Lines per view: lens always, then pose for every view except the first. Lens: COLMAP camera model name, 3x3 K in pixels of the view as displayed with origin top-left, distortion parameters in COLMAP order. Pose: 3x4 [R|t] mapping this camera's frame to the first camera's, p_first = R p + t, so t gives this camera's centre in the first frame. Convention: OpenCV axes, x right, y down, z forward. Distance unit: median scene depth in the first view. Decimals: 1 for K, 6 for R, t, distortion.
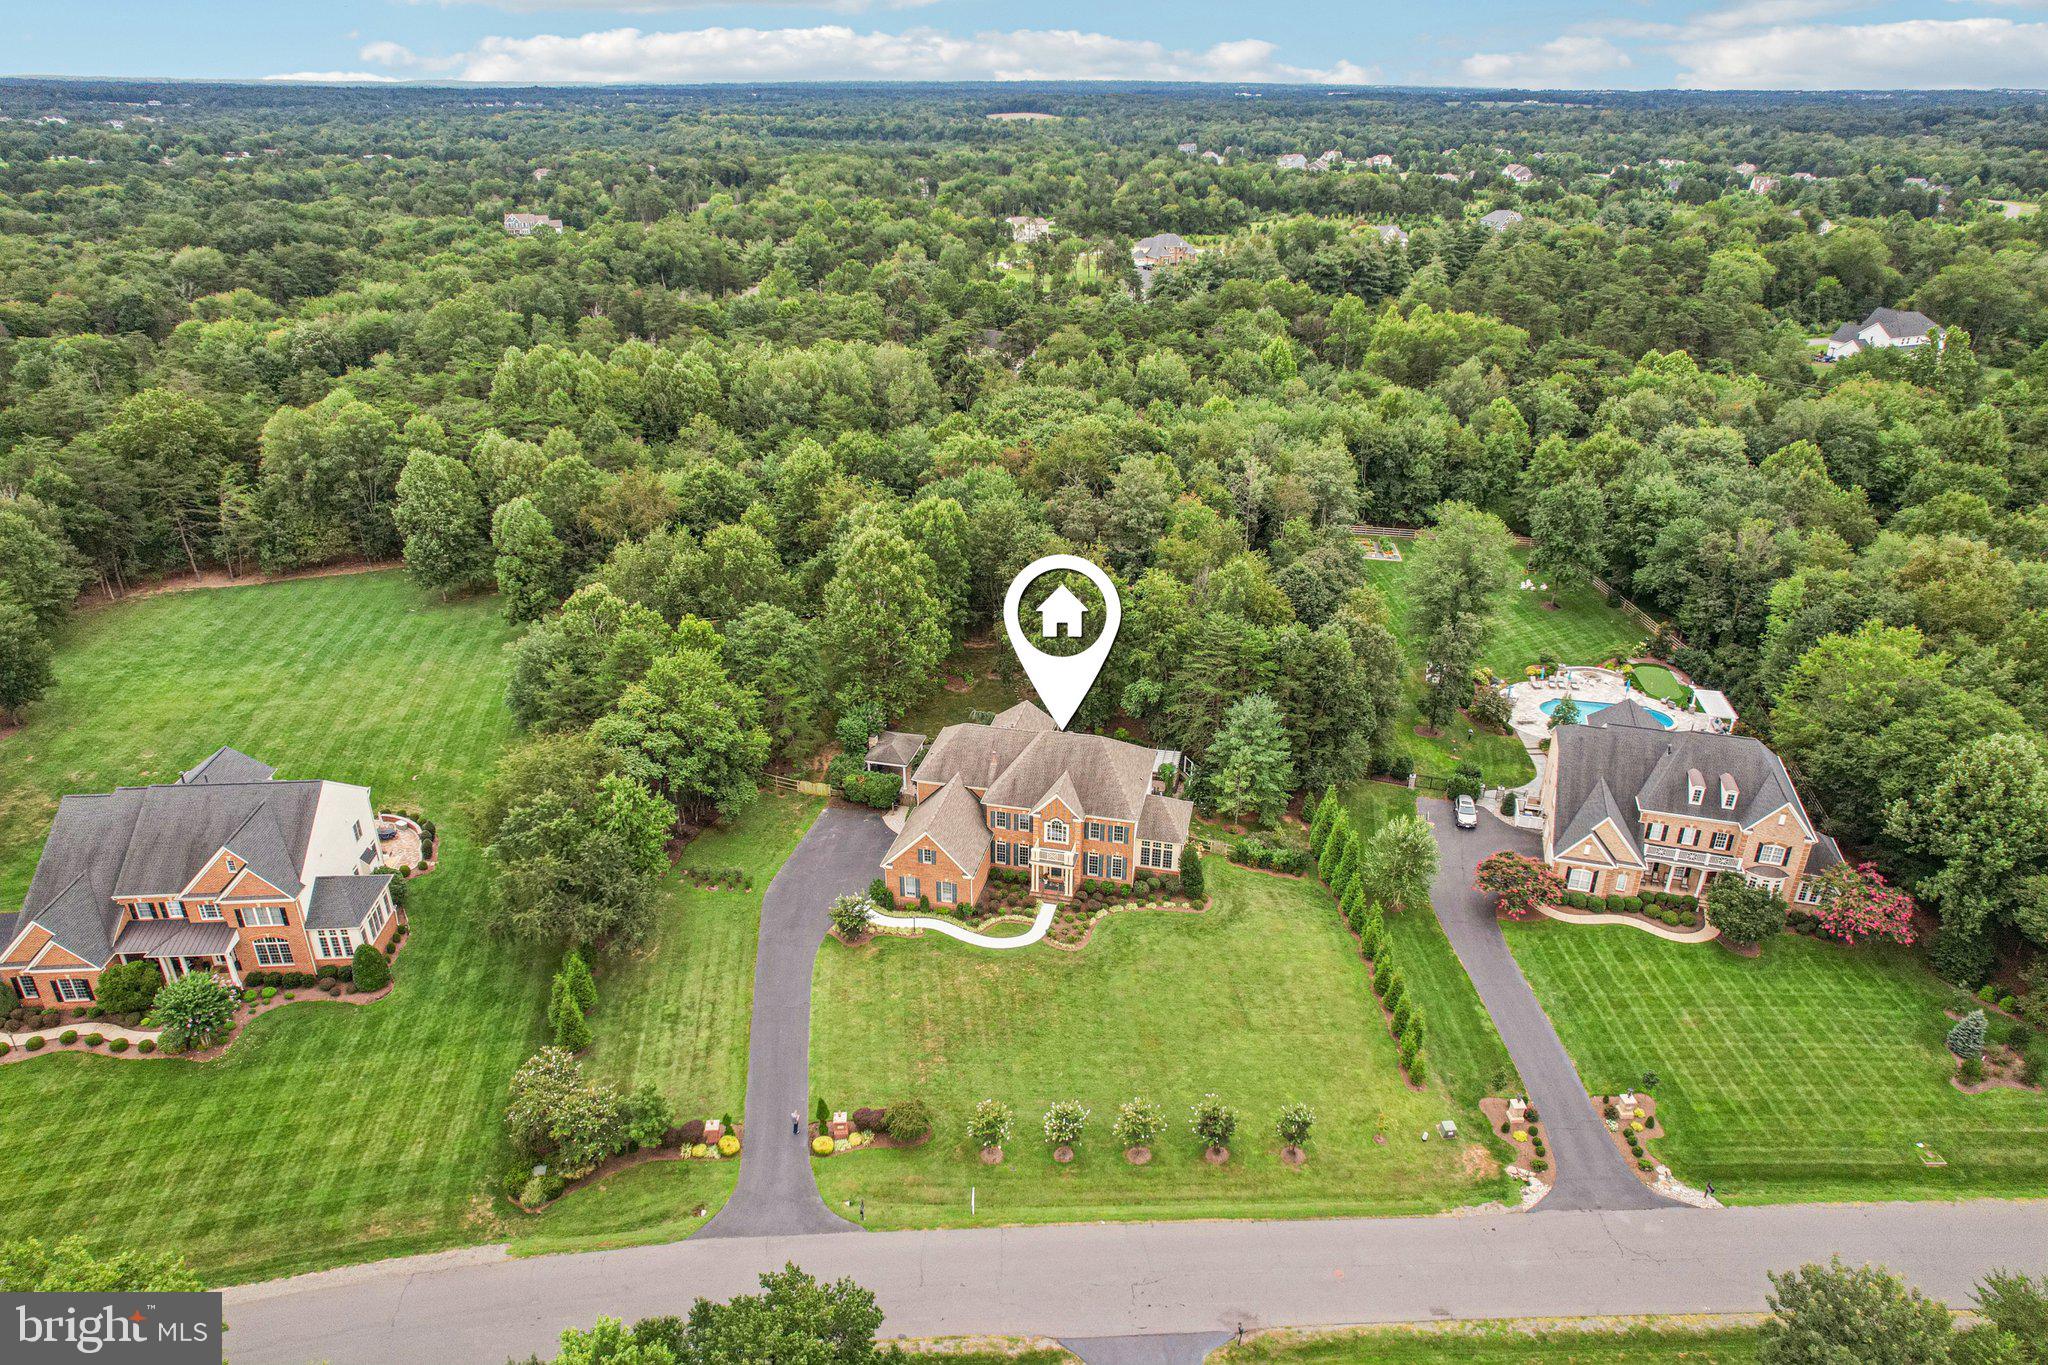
lens RADIAL K [[1304.5, 0, 1013.7], [0, 1304.5, 678.5], [0, 0, 1]] dist [-0.070451, 0.064426]
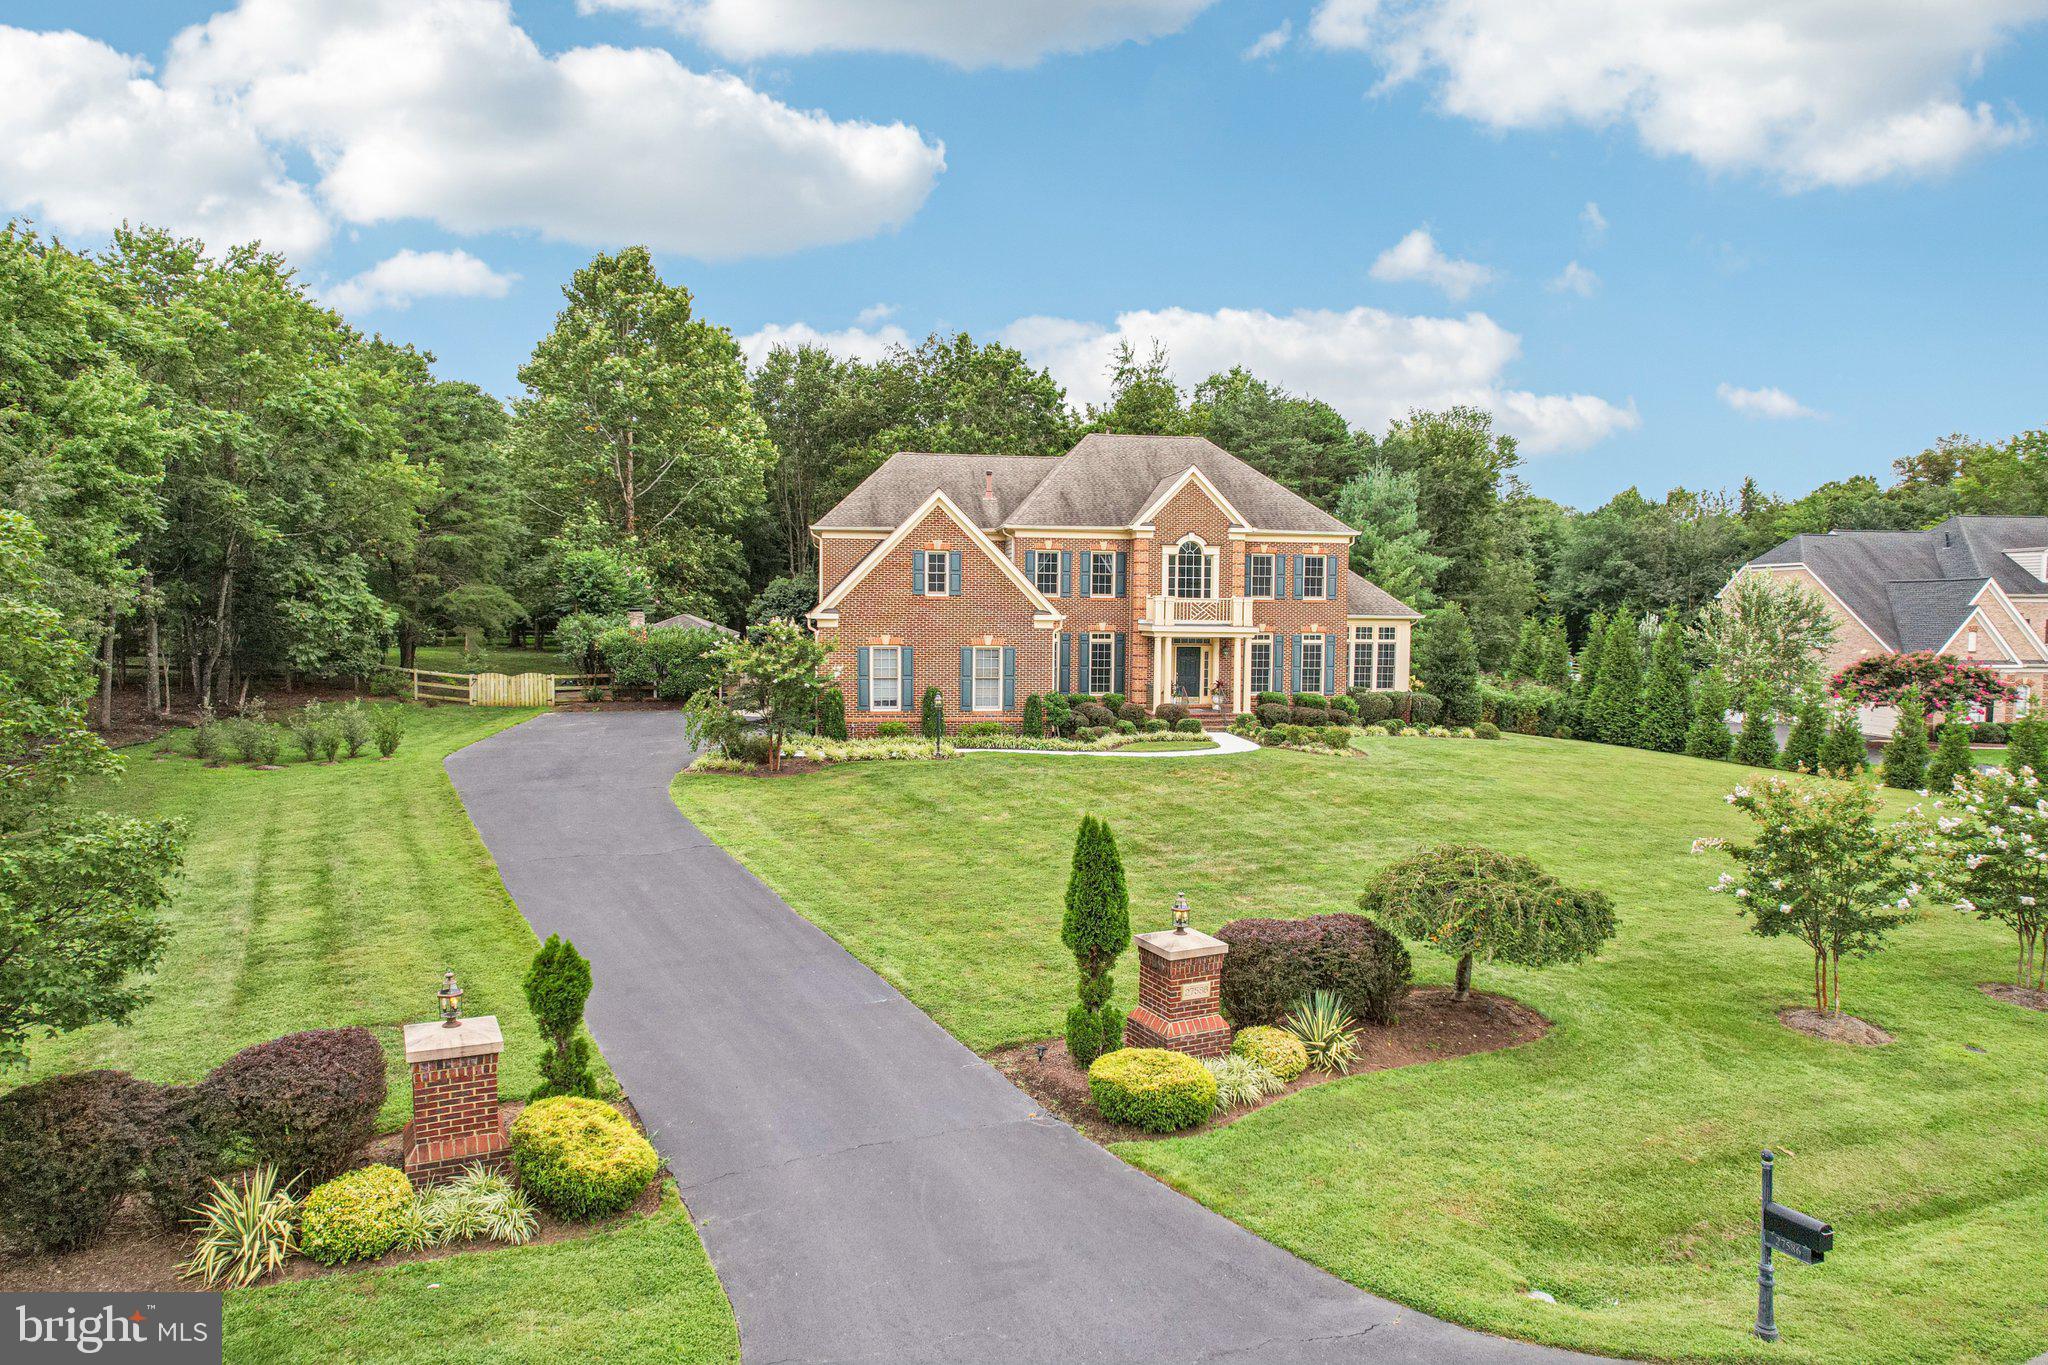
lens RADIAL K [[1304.5, 0, 1020.7], [0, 1304.5, 672.1], [0, 0, 1]] dist [-0.070451, 0.064426]
pose [[0.929485, -0.011326, 0.368686, -0.178159], [0.149597, 0.925210, -0.348723, 0.289901], [-0.337162, 0.379287, 0.861663, 0.660486]]
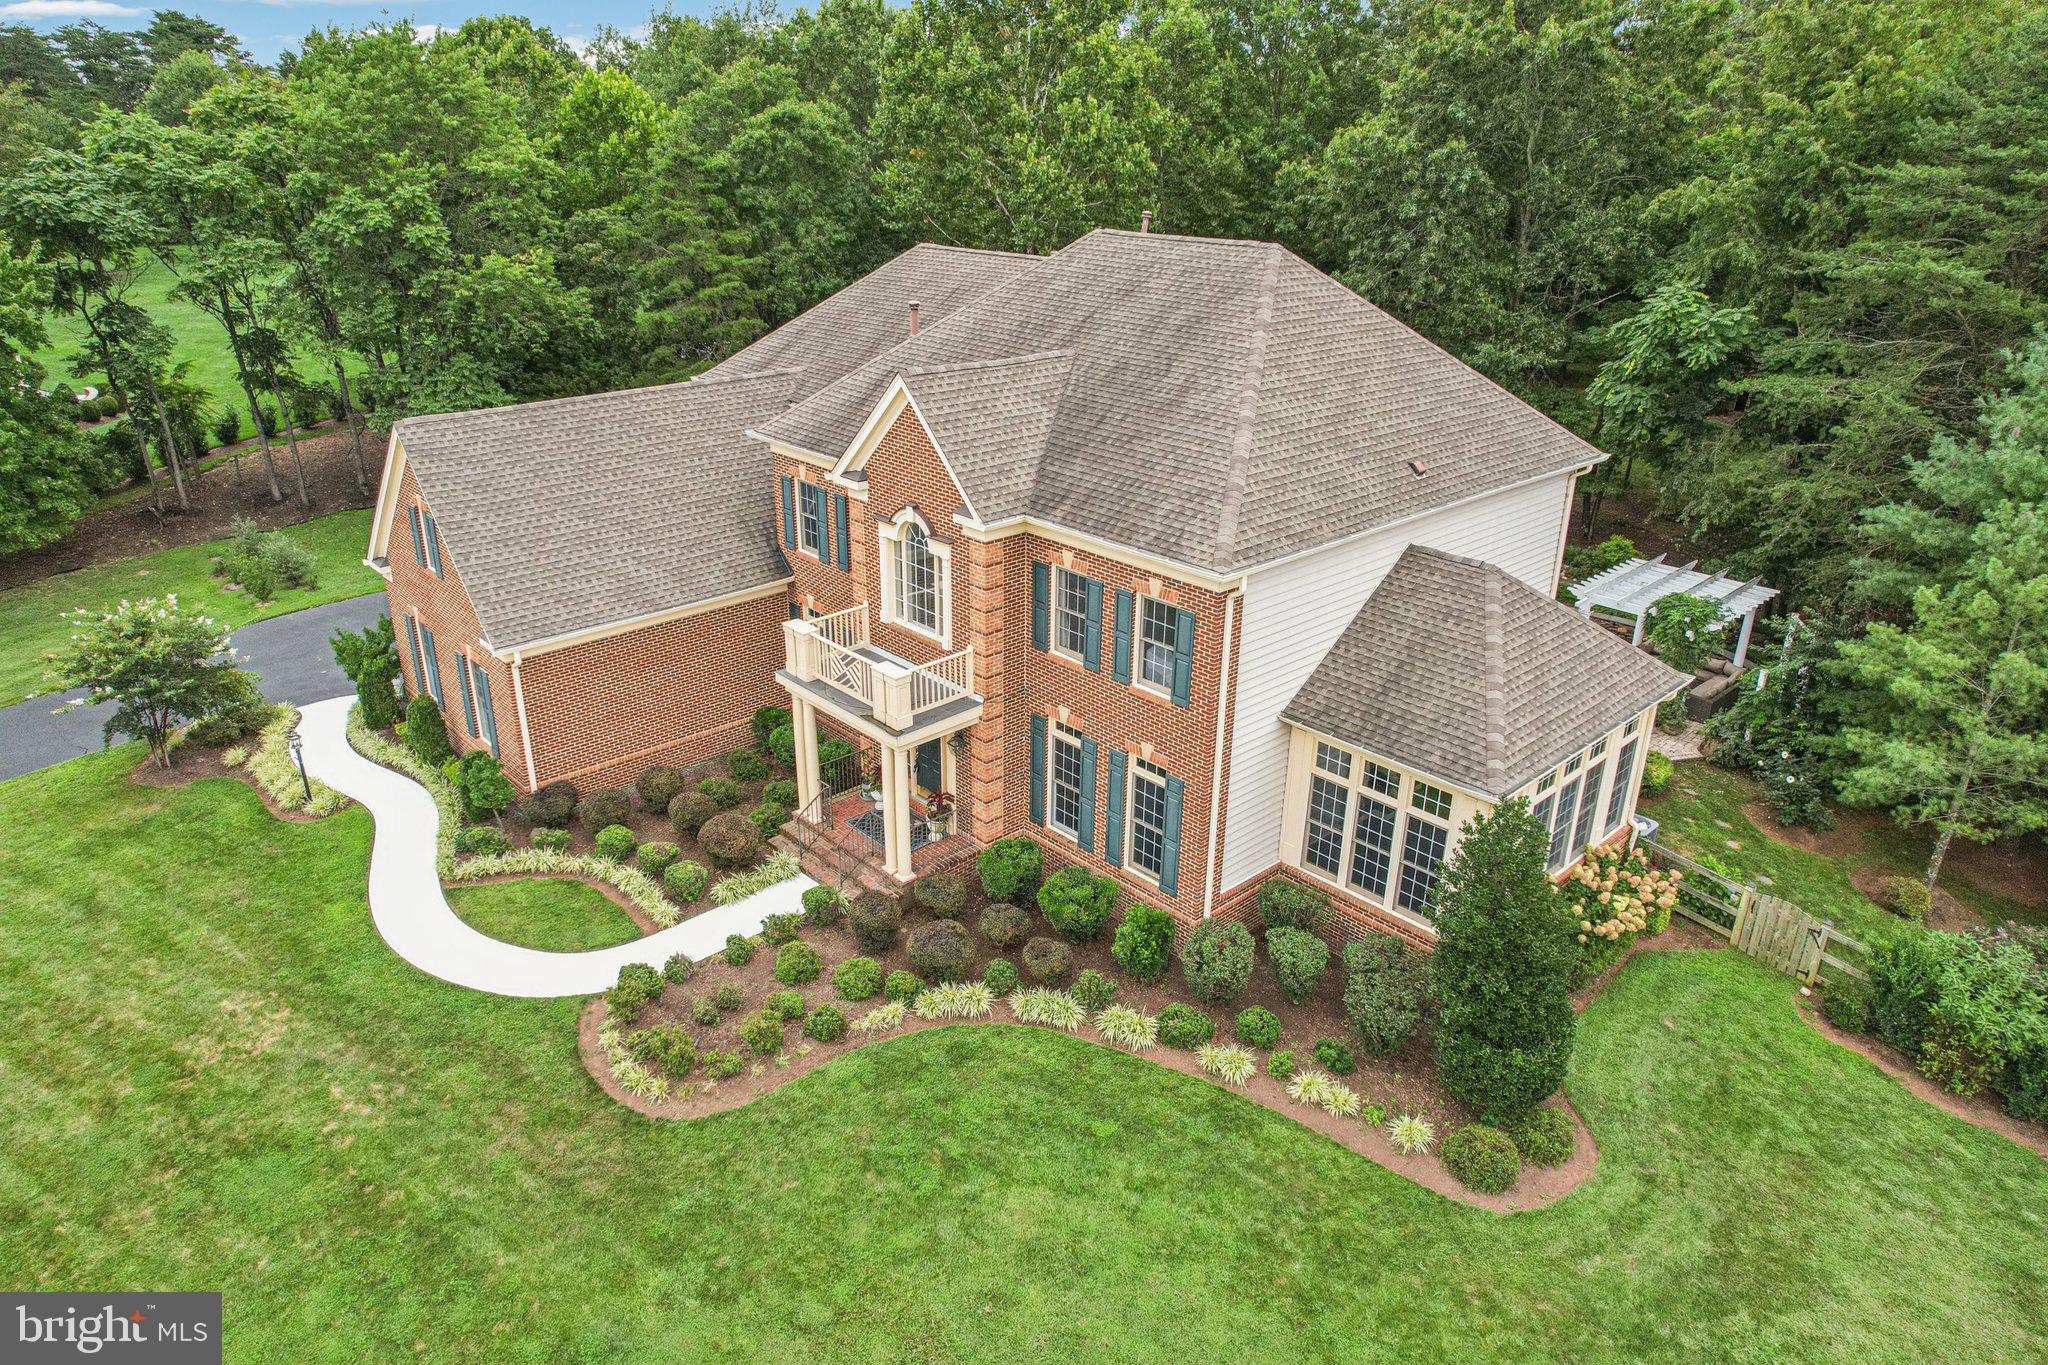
lens RADIAL K [[1304.5, 0, 1027.4], [0, 1304.5, 681.0], [0, 0, 1]] dist [-0.070451, 0.064426]
pose [[0.826974, 0.224329, -0.515549, 0.166618], [-0.243981, 0.969303, 0.030408, 0.123180], [0.506544, 0.100637, 0.856321, 0.821119]]
